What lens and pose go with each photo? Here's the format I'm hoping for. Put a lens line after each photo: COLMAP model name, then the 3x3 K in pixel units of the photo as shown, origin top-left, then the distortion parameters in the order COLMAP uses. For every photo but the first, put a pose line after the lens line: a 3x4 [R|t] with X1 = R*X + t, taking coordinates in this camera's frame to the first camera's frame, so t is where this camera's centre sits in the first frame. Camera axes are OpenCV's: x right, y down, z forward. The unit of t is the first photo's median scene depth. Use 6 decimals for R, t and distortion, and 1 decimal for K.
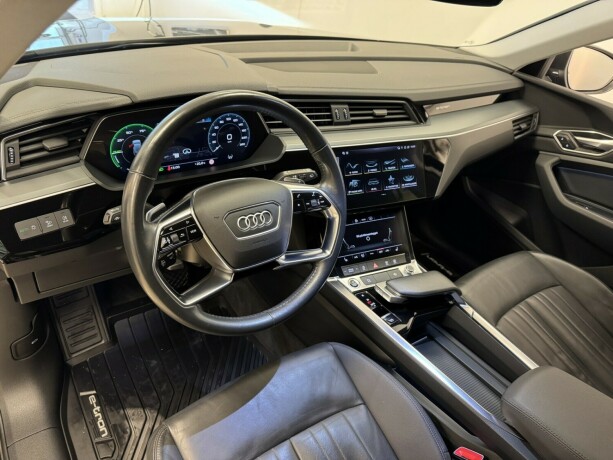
lens RADIAL K [[434.2, 0, 310.4], [0, 434.2, 233.0], [0, 0, 1]] dist [0.069220, -0.109340]
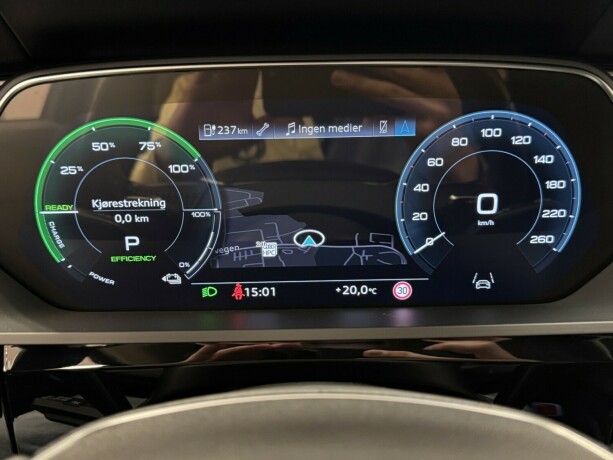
lens RADIAL K [[658.8, 0, 308.6], [0, 658.8, 230.5], [0, 0, 1]] dist [0.088646, -0.003581]
pose [[0.809079, 0.085047, -0.581514, -0.044937], [-0.230726, 0.955998, -0.181200, -0.110512], [0.540516, 0.280775, 0.793100, 0.632378]]
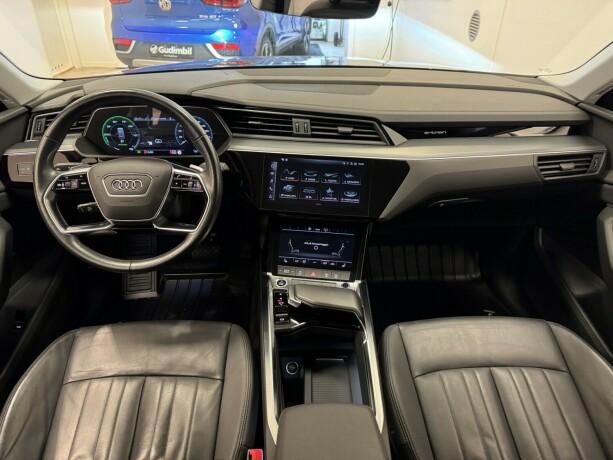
lens RADIAL K [[434.2, 0, 310.4], [0, 434.2, 233.0], [0, 0, 1]] dist [0.069220, -0.109340]
pose [[0.831189, 0.181406, -0.525564, 0.795086], [-0.233576, 0.971744, -0.033992, 0.020325], [0.504547, 0.151013, 0.850075, 0.132853]]
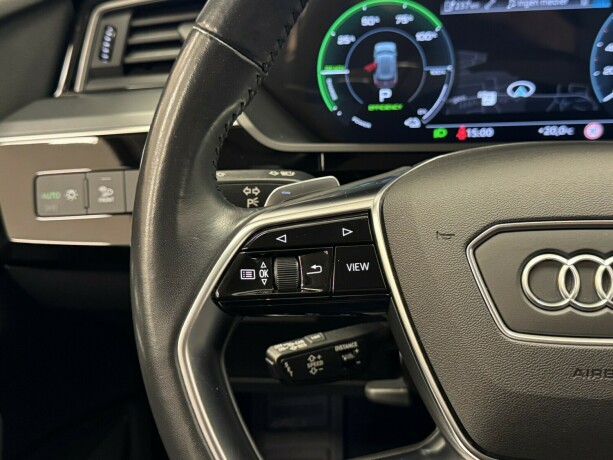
lens RADIAL K [[764.6, 0, 310.5], [0, 764.6, 229.8], [0, 0, 1]] dist [0.242282, -0.742749]
pose [[0.718825, 0.134343, -0.682087, 0.034422], [-0.260273, 0.961799, -0.084857, 0.016666], [0.644631, 0.238526, 0.726331, 0.433840]]
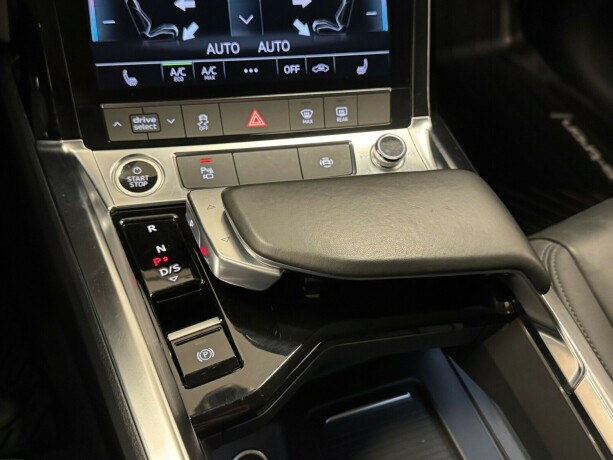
lens RADIAL K [[658.8, 0, 308.6], [0, 658.8, 230.5], [0, 0, 1]] dist [0.088646, -0.003581]
pose [[0.975457, 0.157852, -0.153511, 0.301340], [-0.115264, 0.960094, 0.254820, 0.041031], [0.187609, -0.230872, 0.954726, 0.731025]]
